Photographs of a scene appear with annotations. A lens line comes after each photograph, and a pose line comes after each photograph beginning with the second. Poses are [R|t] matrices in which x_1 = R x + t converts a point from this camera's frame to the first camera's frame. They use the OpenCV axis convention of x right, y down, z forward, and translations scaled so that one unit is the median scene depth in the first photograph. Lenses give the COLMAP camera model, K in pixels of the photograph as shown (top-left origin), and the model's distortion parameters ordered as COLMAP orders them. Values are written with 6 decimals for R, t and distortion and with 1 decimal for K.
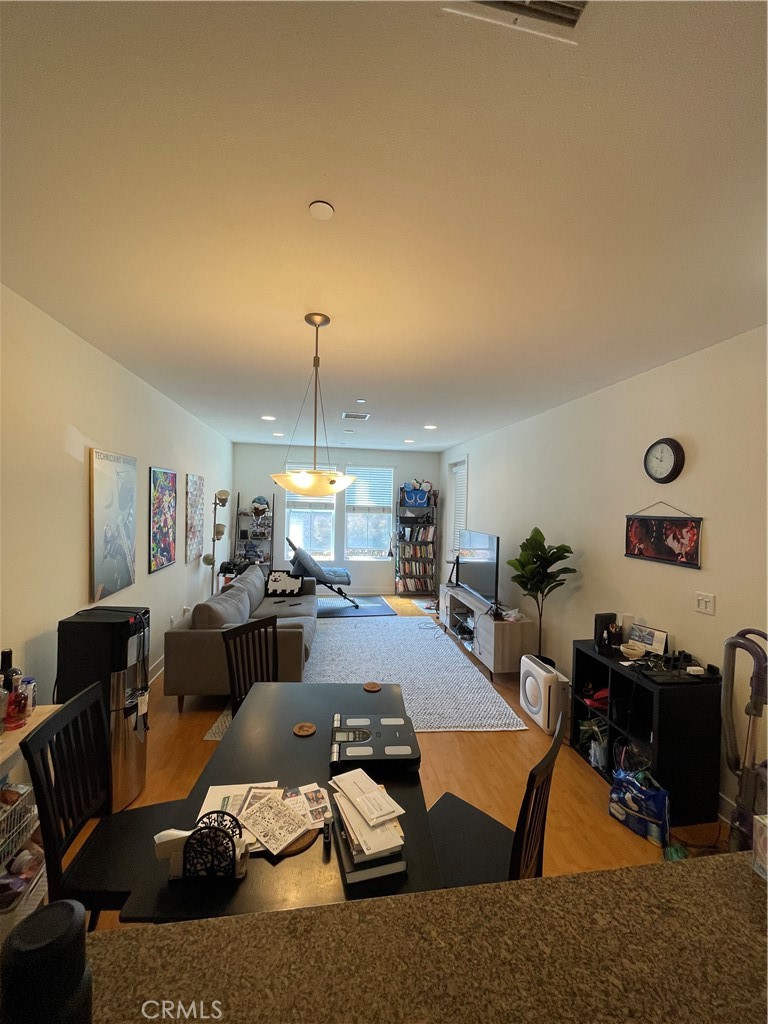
lens RADIAL K [[417.0, 0, 386.9], [0, 417.0, 512.5], [0, 0, 1]] dist [-0.002872, -0.002126]
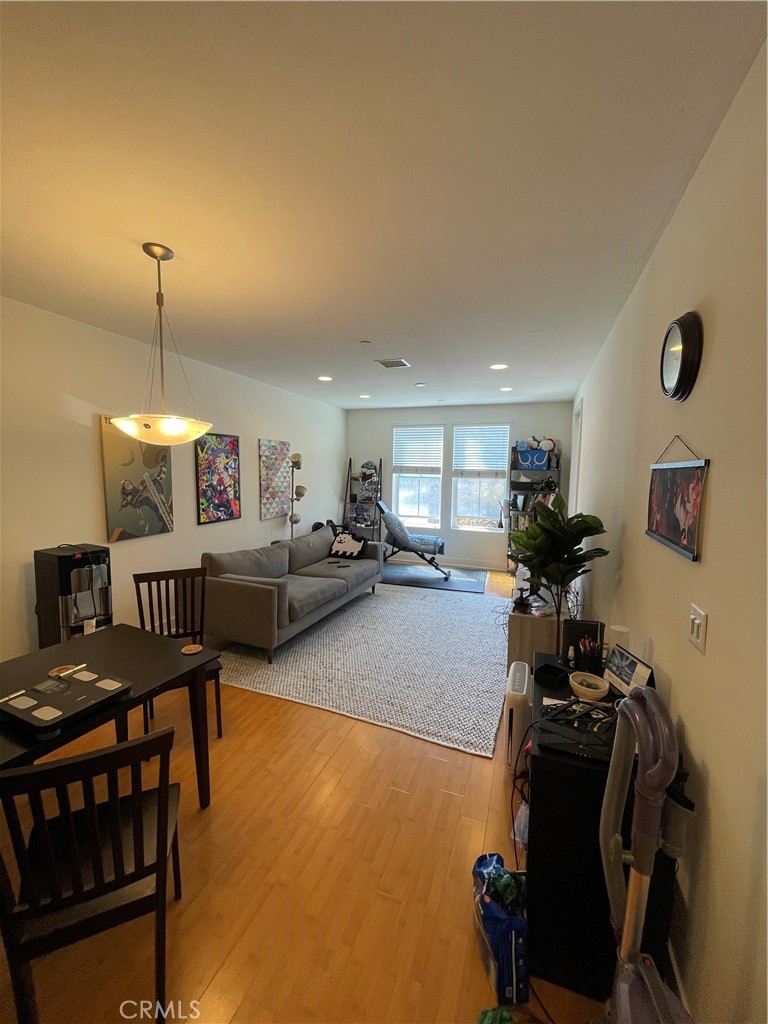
lens RADIAL K [[417.0, 0, 379.6], [0, 417.0, 512.9], [0, 0, 1]] dist [-0.002872, -0.002126]
pose [[0.869908, 0.039331, -0.491644, 0.240308], [-0.005037, 0.997472, 0.070885, 0.015706], [0.493189, -0.059187, 0.867906, 0.133485]]
